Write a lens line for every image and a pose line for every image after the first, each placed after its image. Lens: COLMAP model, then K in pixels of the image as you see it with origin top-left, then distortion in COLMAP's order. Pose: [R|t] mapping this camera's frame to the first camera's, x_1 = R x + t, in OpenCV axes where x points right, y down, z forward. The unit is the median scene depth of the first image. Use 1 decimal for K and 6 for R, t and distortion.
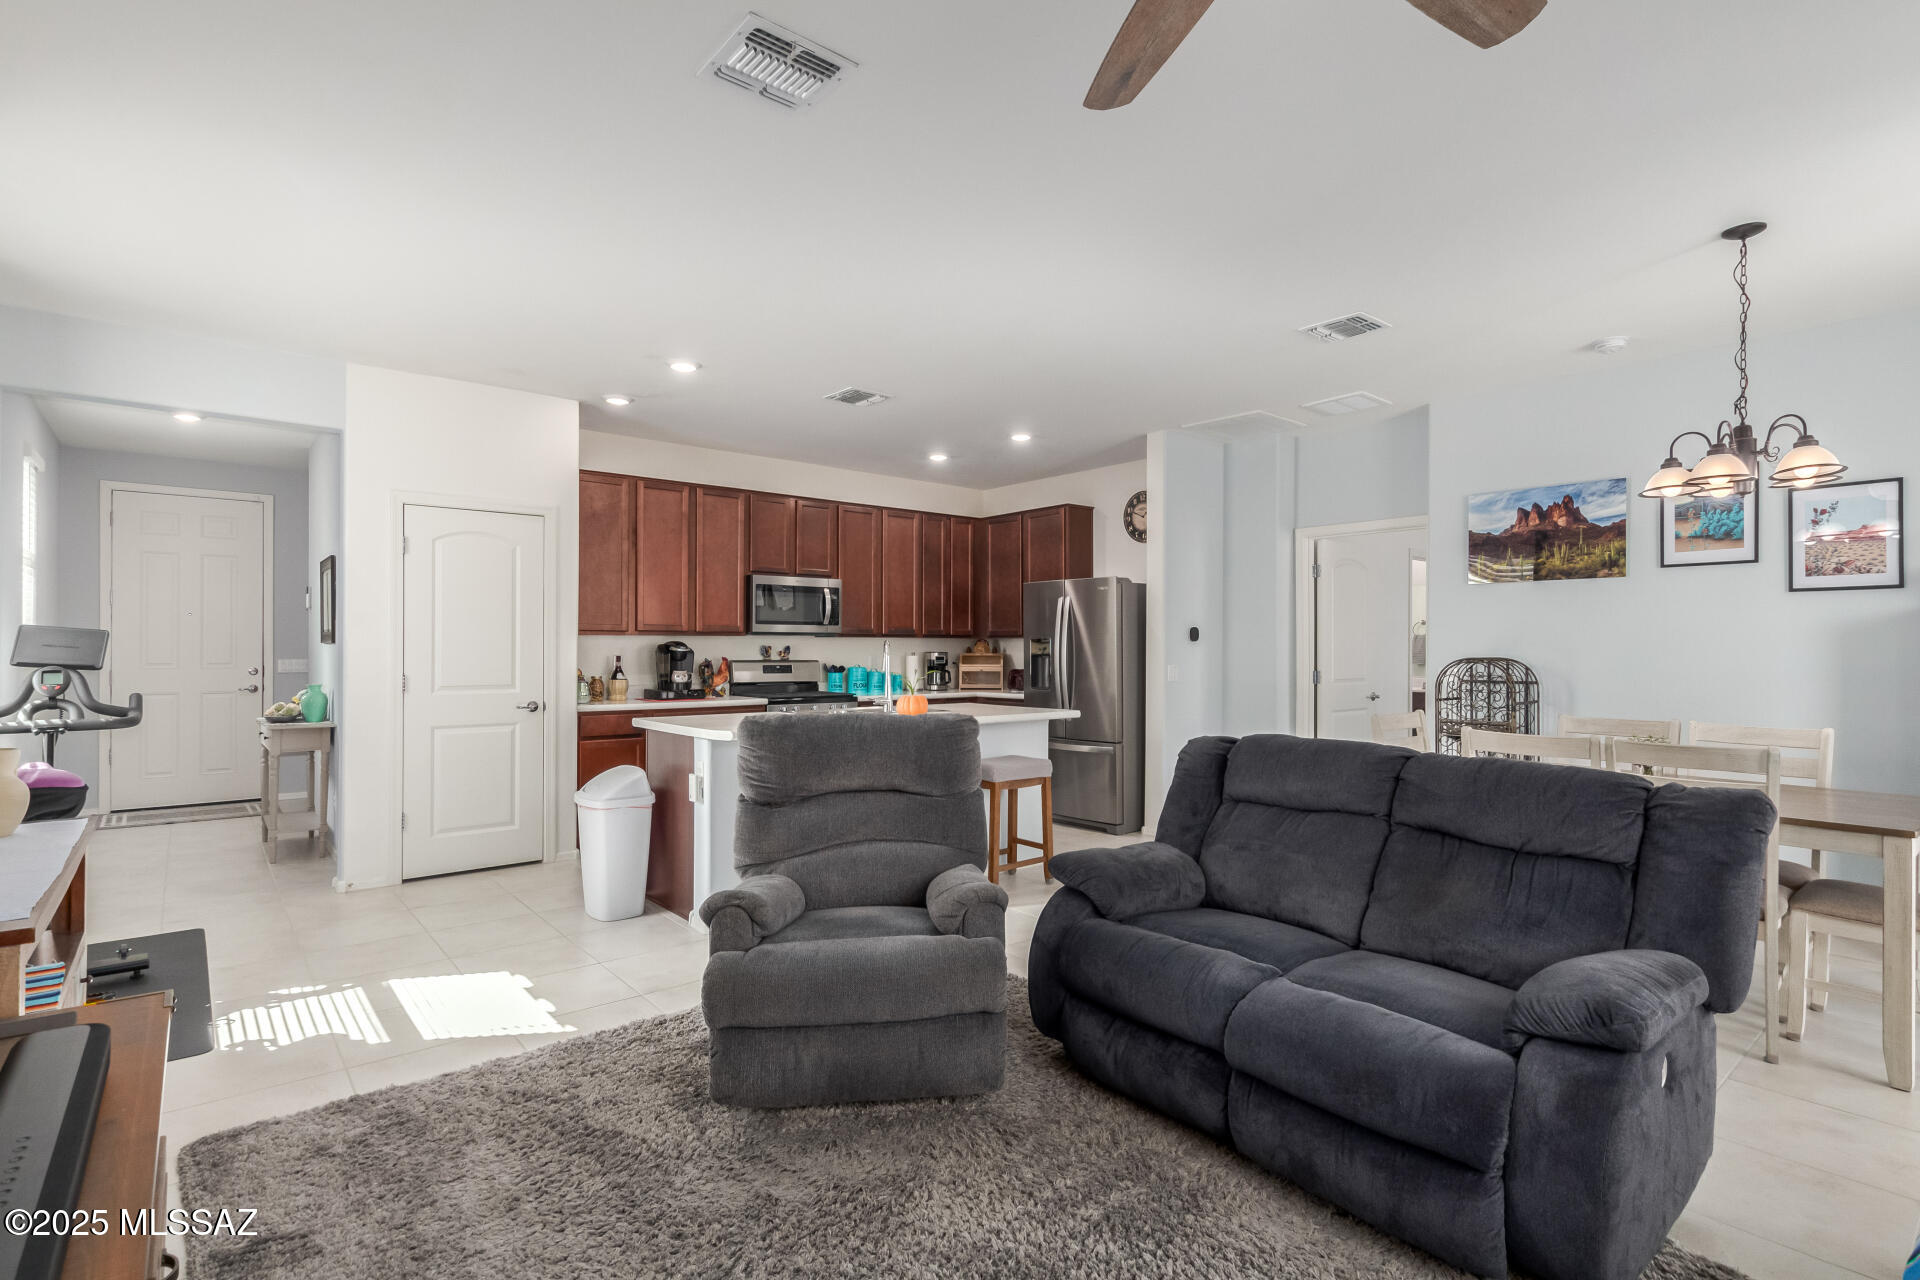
lens RADIAL K [[922.7, 0, 969.7], [0, 922.7, 643.3], [0, 0, 1]] dist [0.016425, 0.000138]
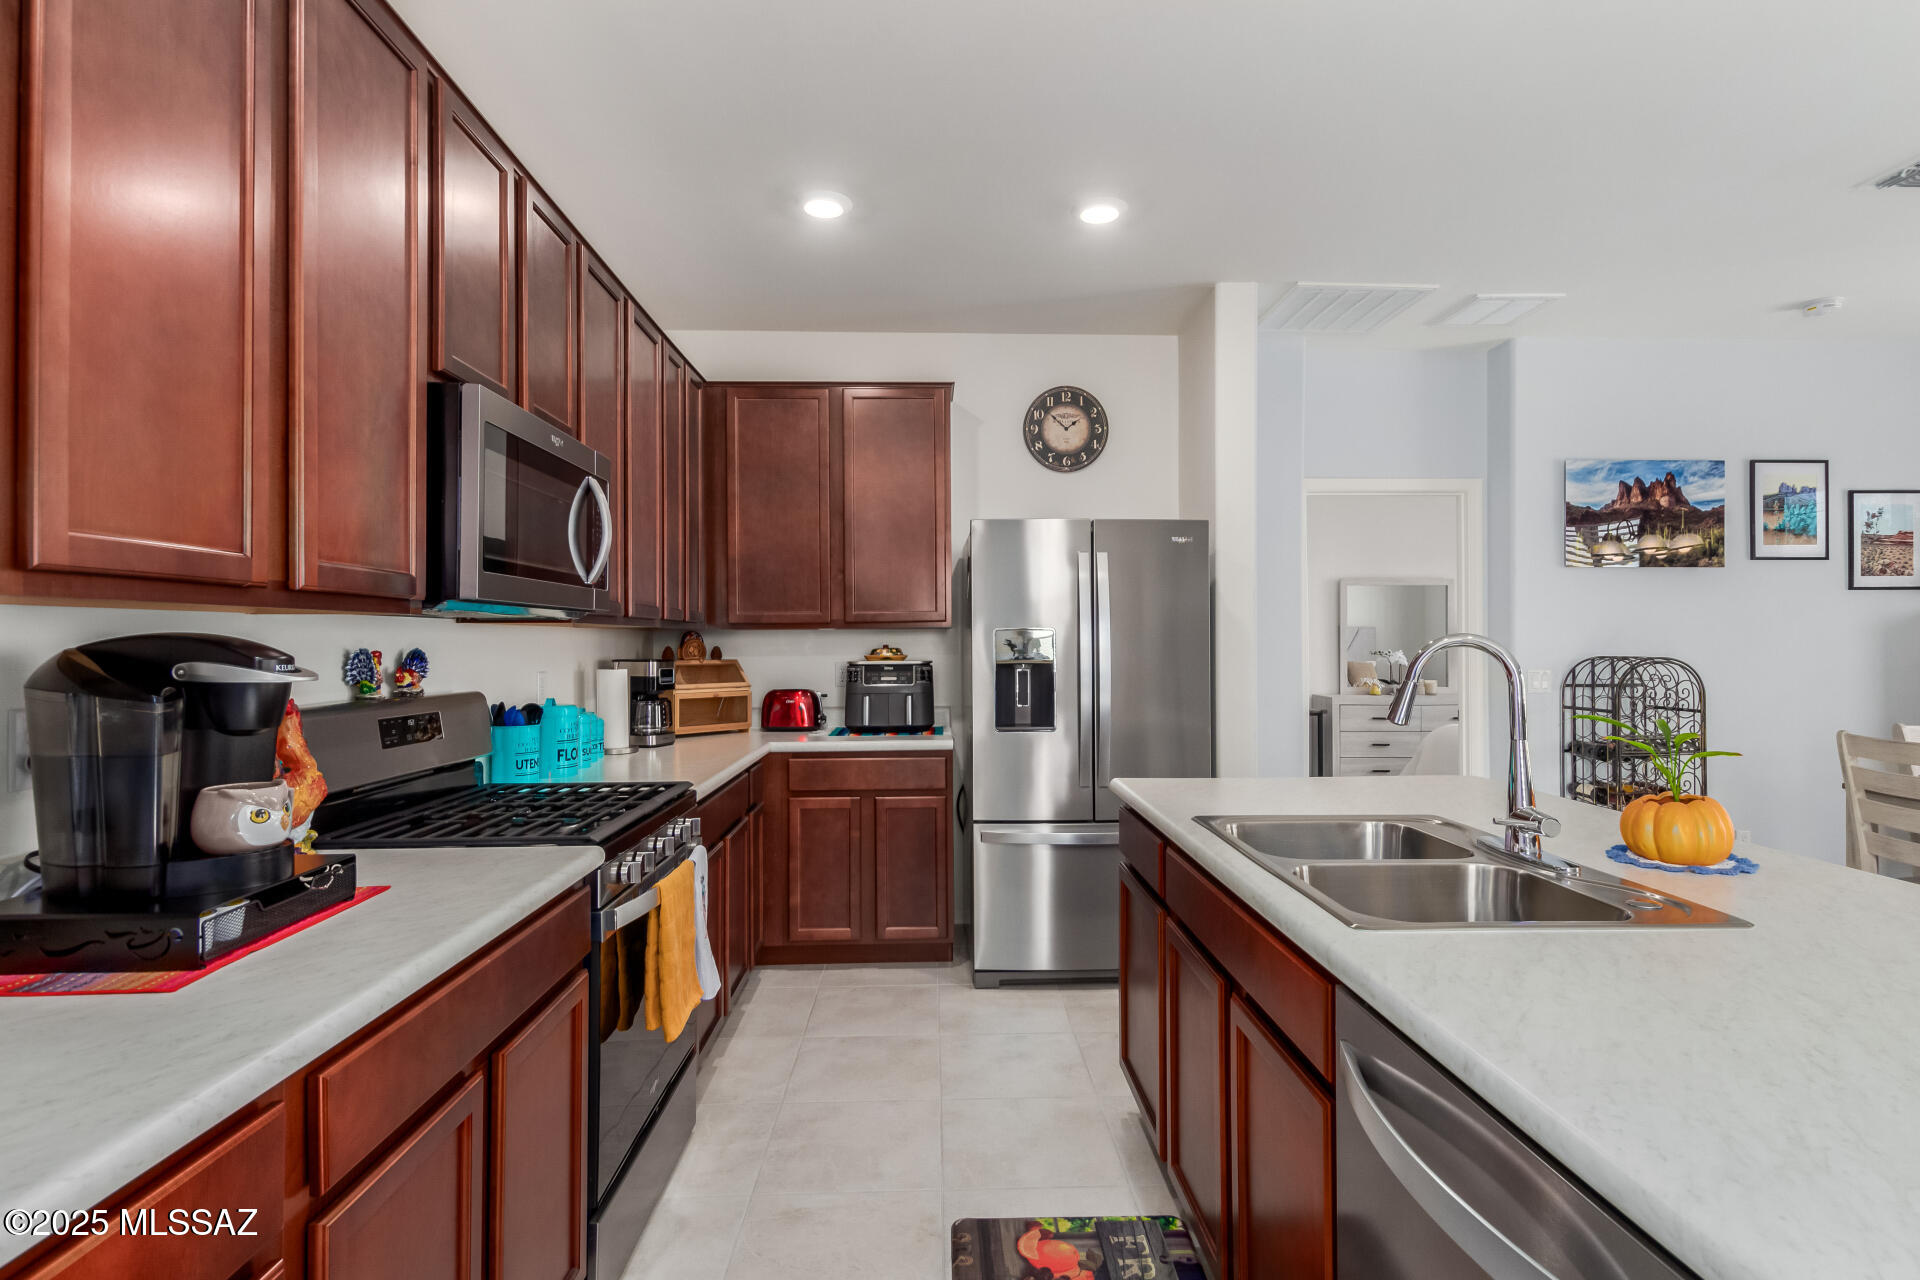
lens RADIAL K [[942.5, 0, 960.0], [0, 942.5, 640.0], [0, 0, 1]] dist [-0.003415, -0.001809]
pose [[0.627547, -0.001706, 0.778577, -0.472765], [0.000333, 0.999998, 0.001923, -0.001435], [-0.778579, -0.000947, 0.627546, 0.950977]]
